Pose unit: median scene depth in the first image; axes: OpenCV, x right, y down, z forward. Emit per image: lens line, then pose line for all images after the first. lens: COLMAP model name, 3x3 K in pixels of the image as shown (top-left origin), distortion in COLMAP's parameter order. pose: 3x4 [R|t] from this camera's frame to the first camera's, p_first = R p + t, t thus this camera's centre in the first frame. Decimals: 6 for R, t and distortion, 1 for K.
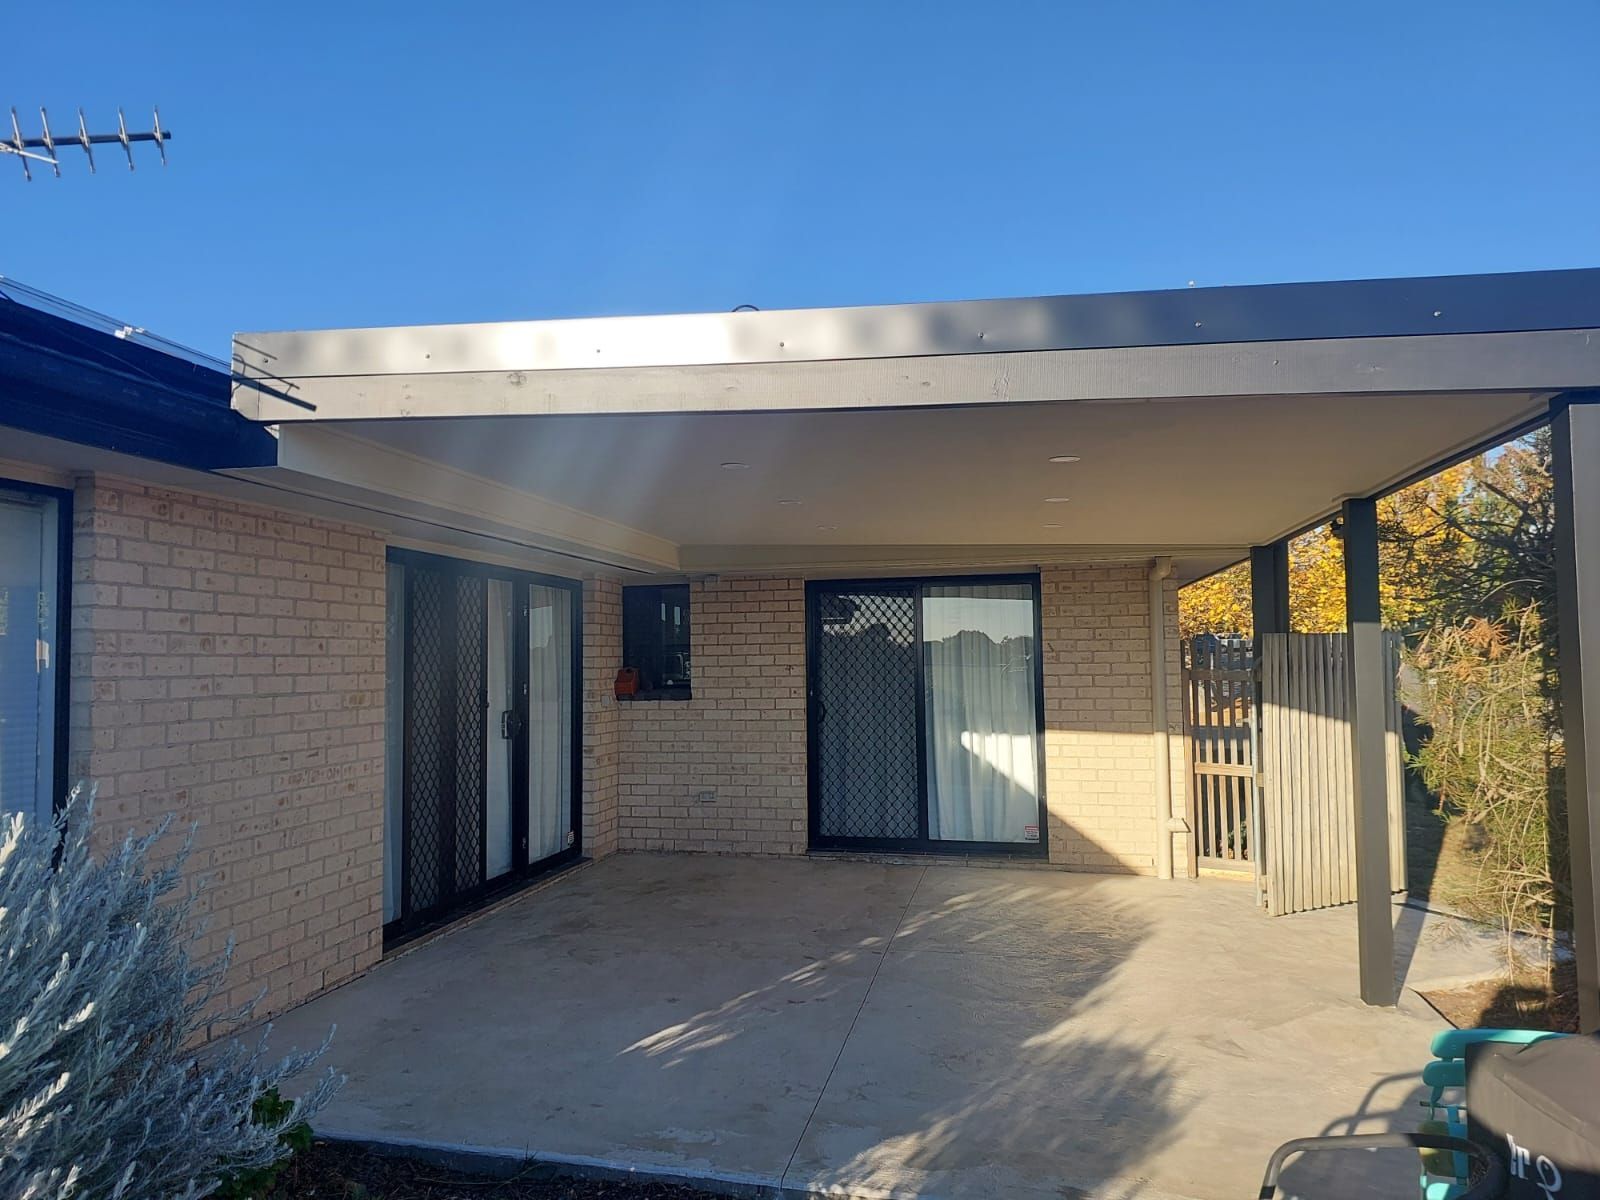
lens RADIAL K [[1079.9, 0, 789.5], [0, 1079.9, 603.9], [0, 0, 1]] dist [0.059679, -0.055431]
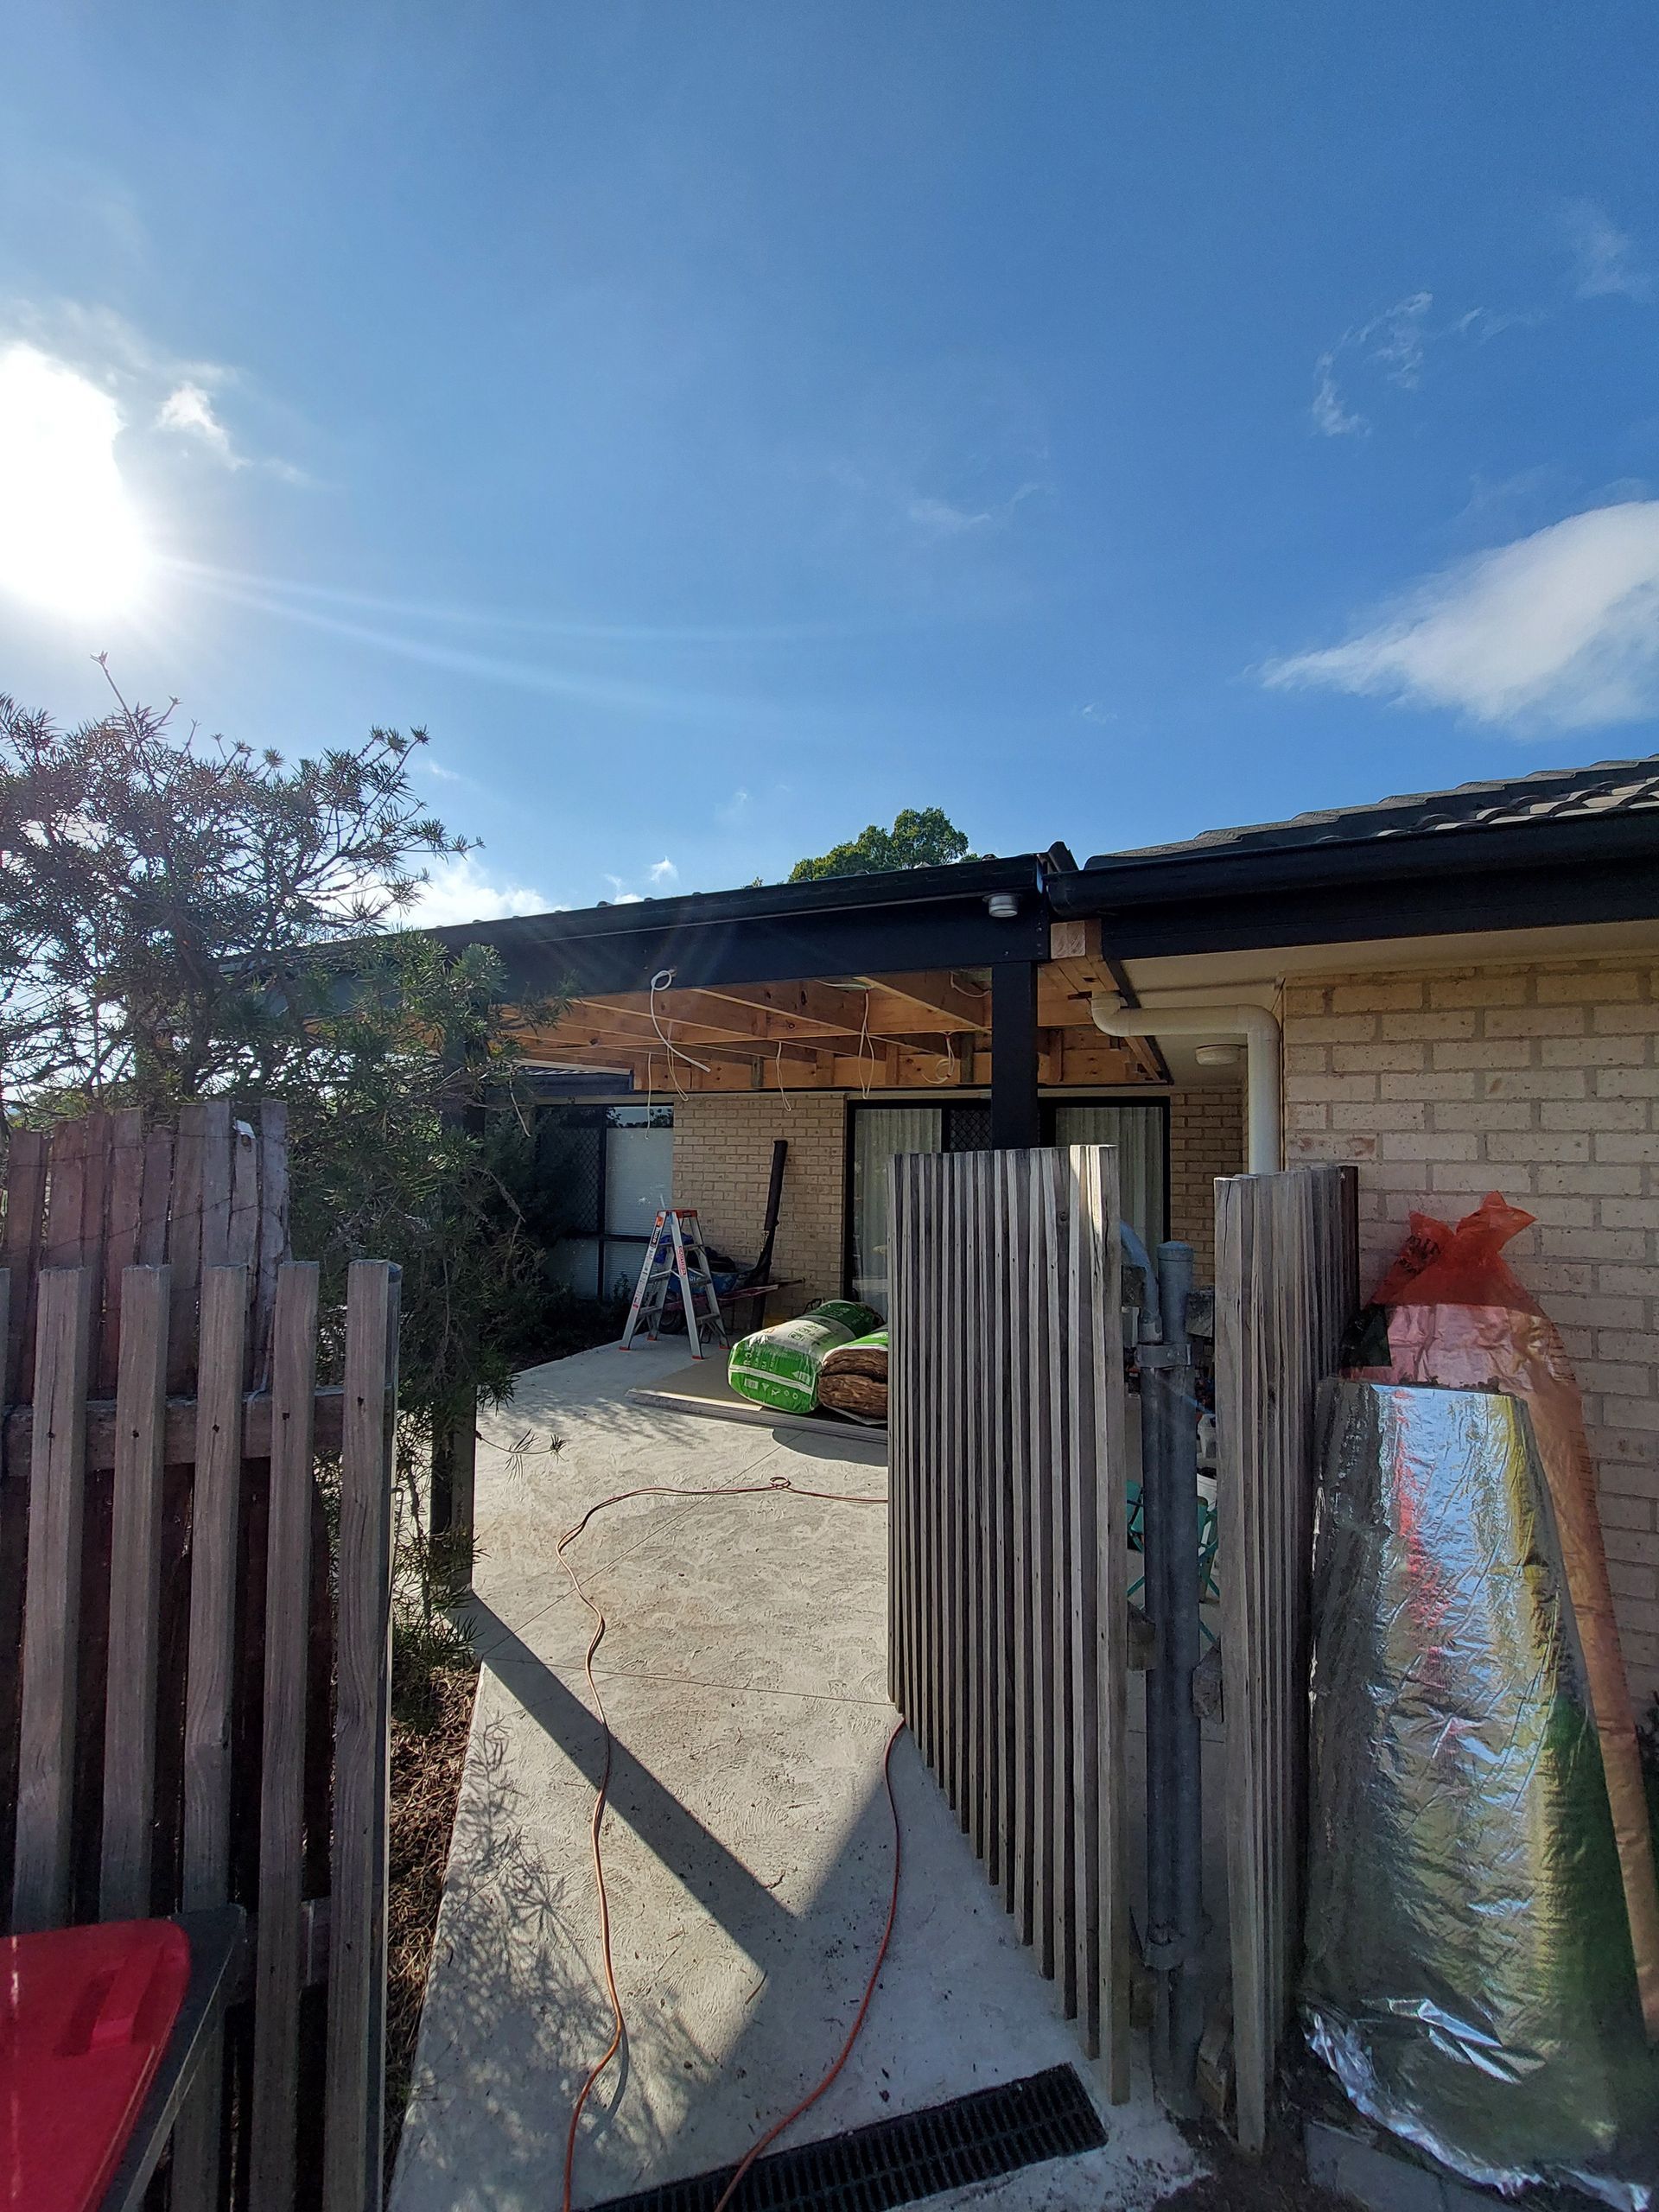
lens RADIAL K [[880.4, 0, 817.7], [0, 880.4, 1124.9], [0, 0, 1]] dist [-0.008675, -0.001008]
pose [[-0.202153, -0.026547, -0.978994, 1.102163], [0.039922, 0.998578, -0.035322, 0.033934], [0.978540, -0.046224, -0.200805, 1.365401]]
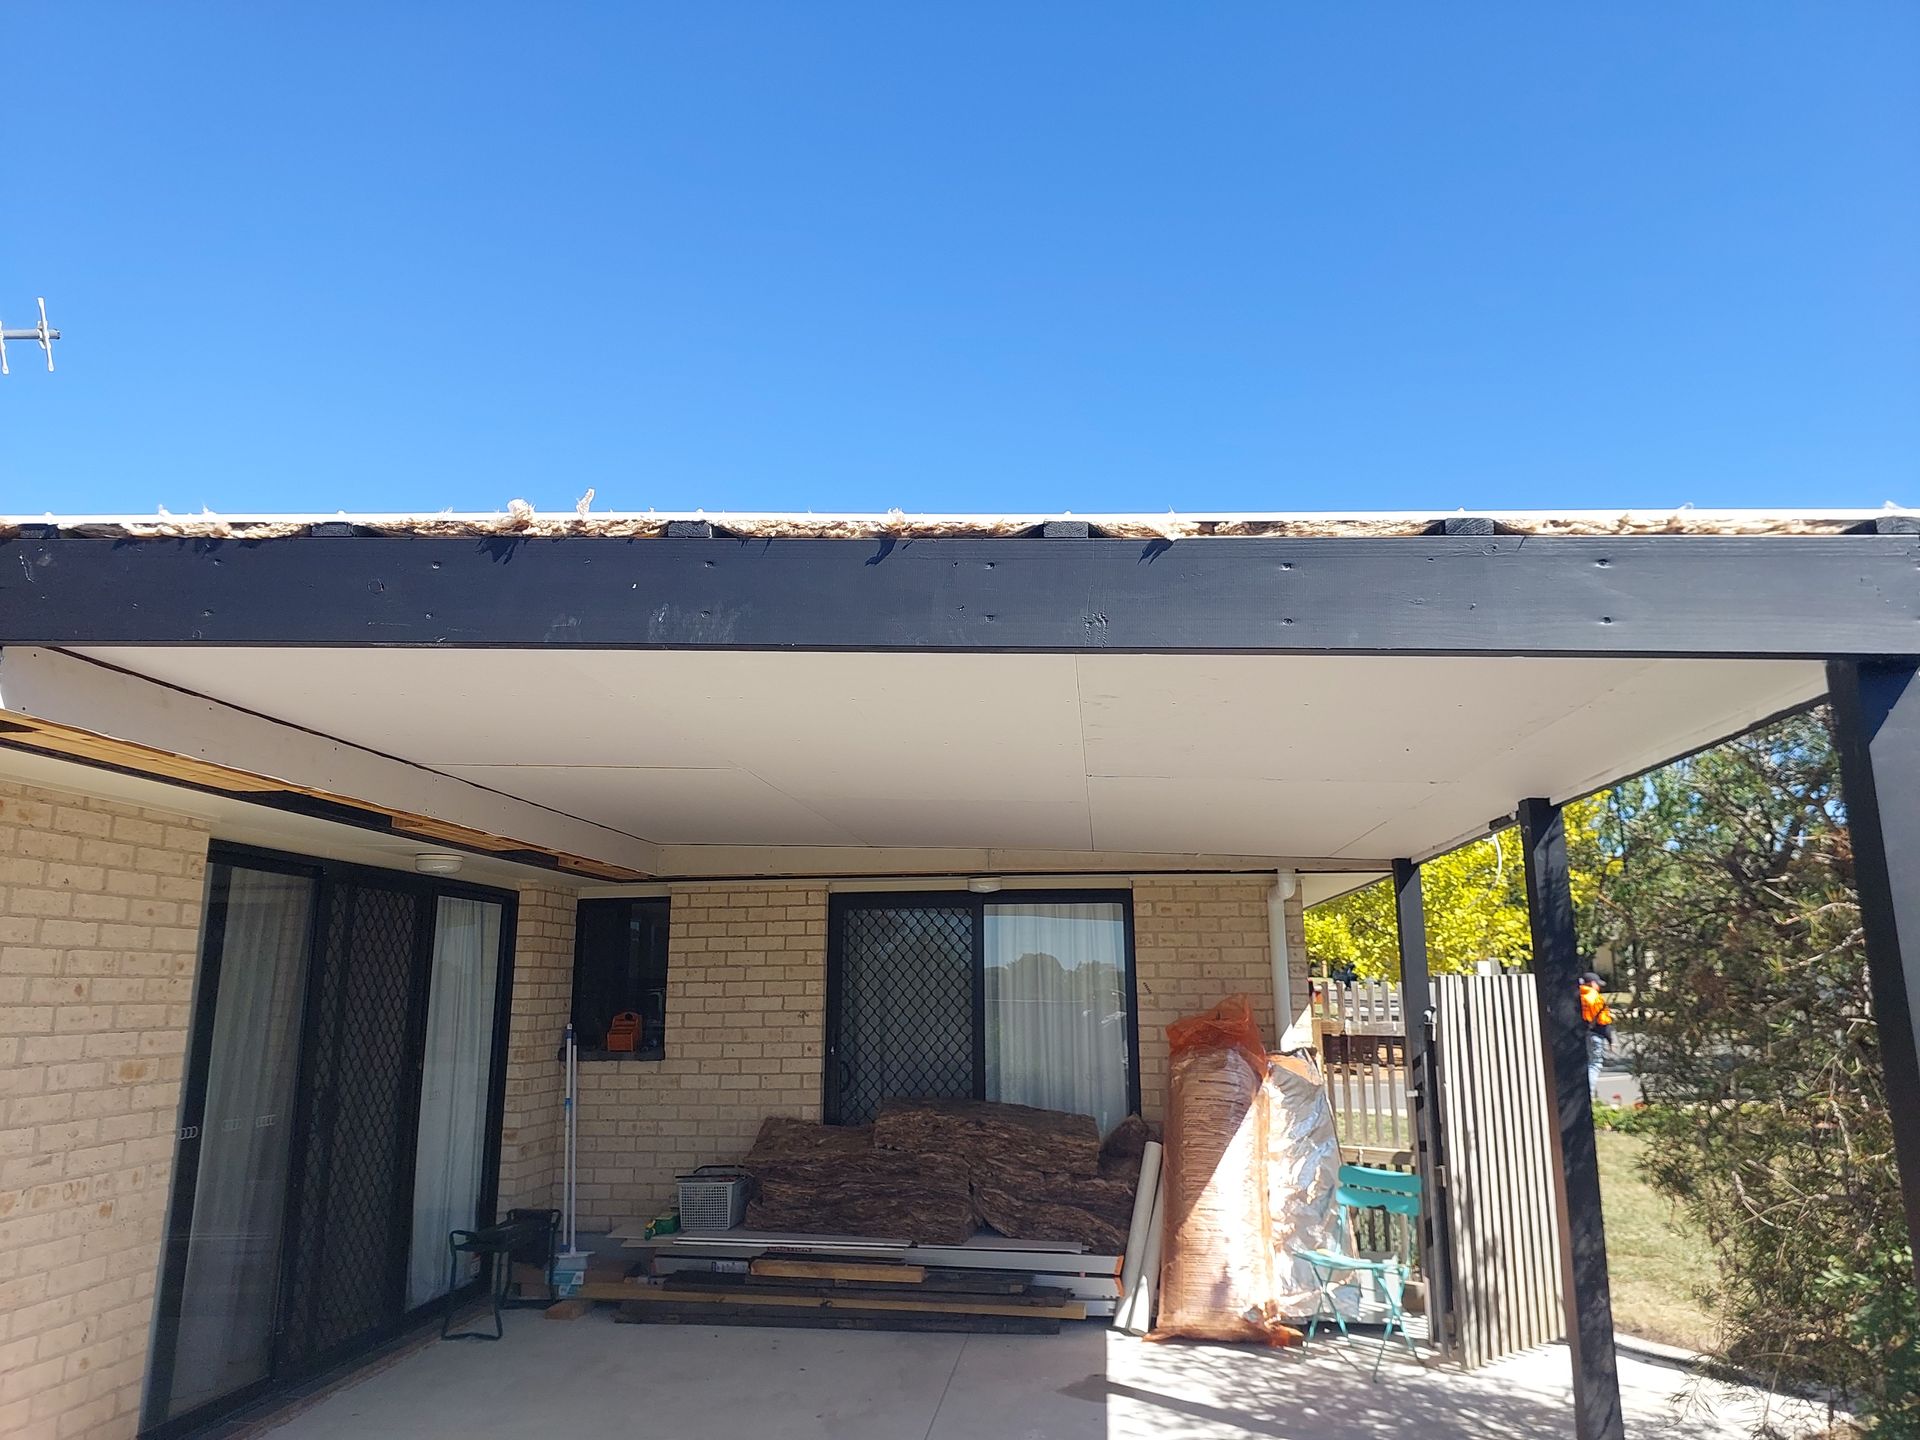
lens RADIAL K [[1295.9, 0, 973.3], [0, 1295.9, 700.8], [0, 0, 1]] dist [0.059679, -0.055431]
pose [[0.992793, 0.031886, 0.115522, 0.010778], [-0.011908, 0.985432, -0.169653, -0.004489], [-0.119248, 0.167055, 0.978710, 0.124292]]
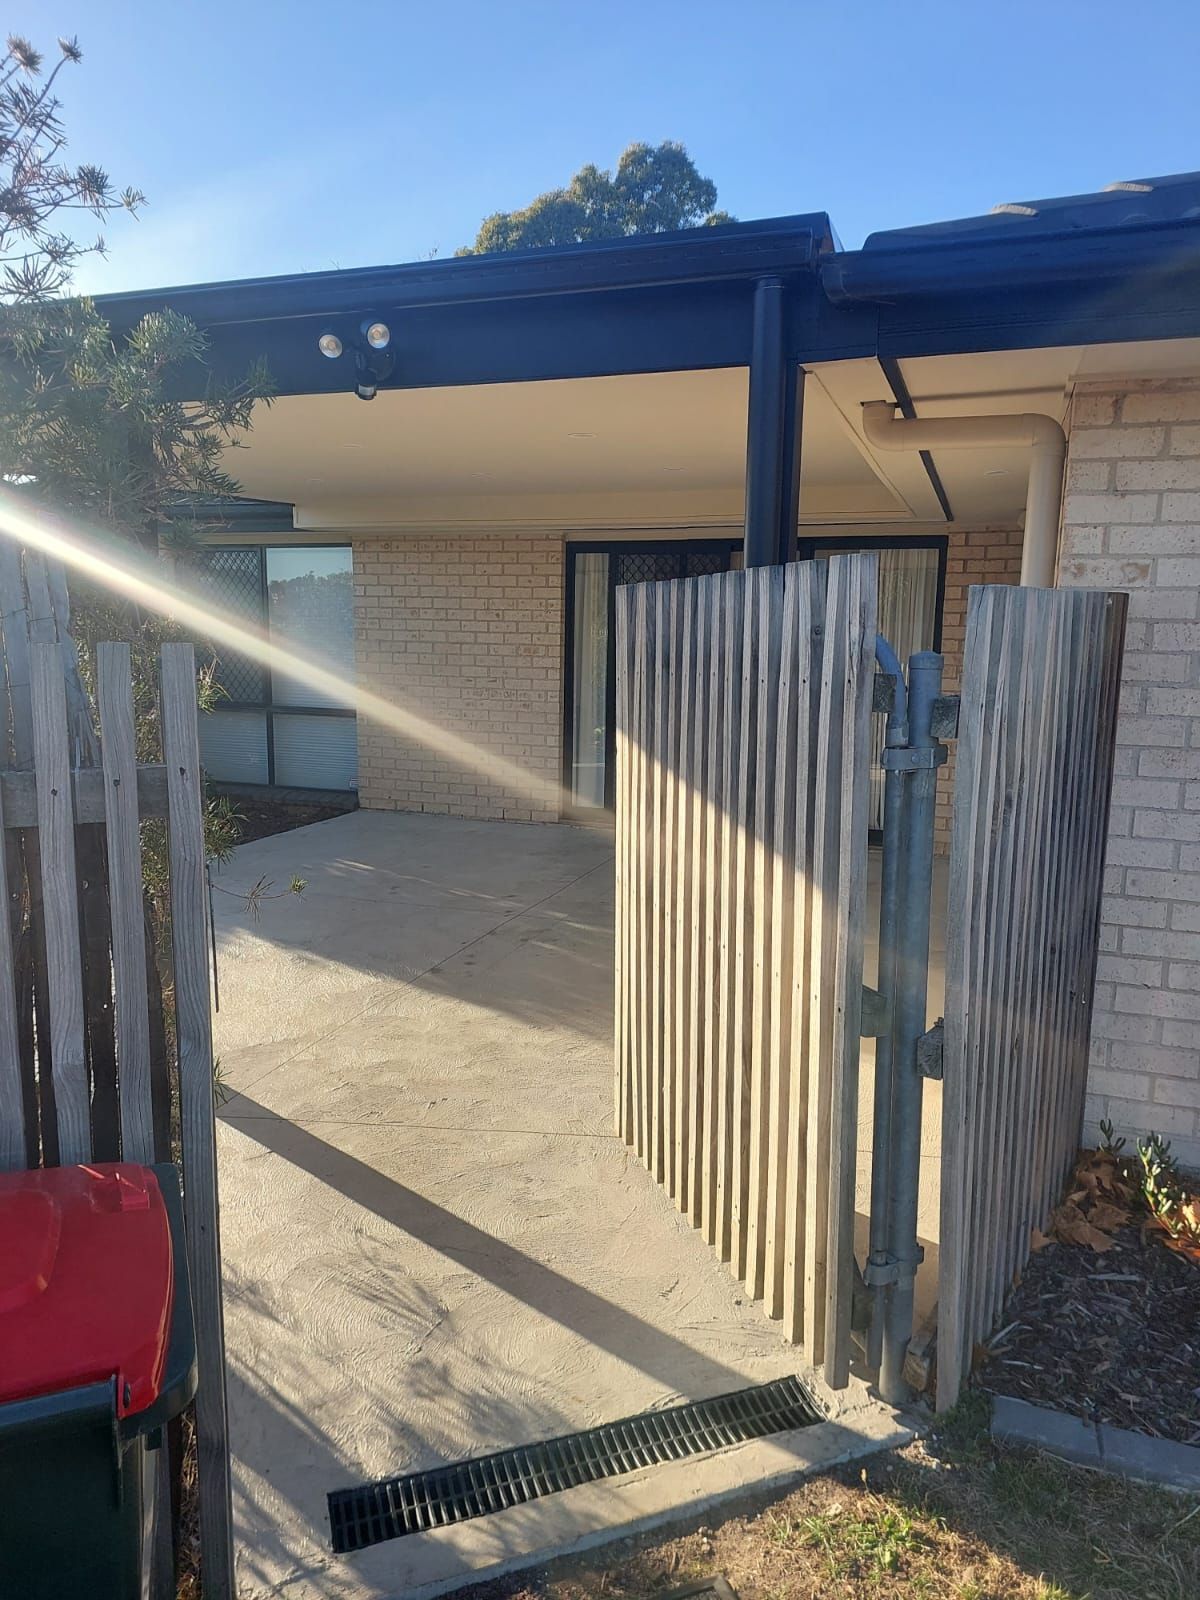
lens RADIAL K [[1079.9, 0, 598.3], [0, 1079.9, 809.0], [0, 0, 1]] dist [0.059679, -0.055431]
pose [[-0.129708, 0.175317, -0.975930, 1.177582], [0.038501, 0.984393, 0.171721, 0.052193], [0.990804, -0.015301, -0.134434, 1.359000]]
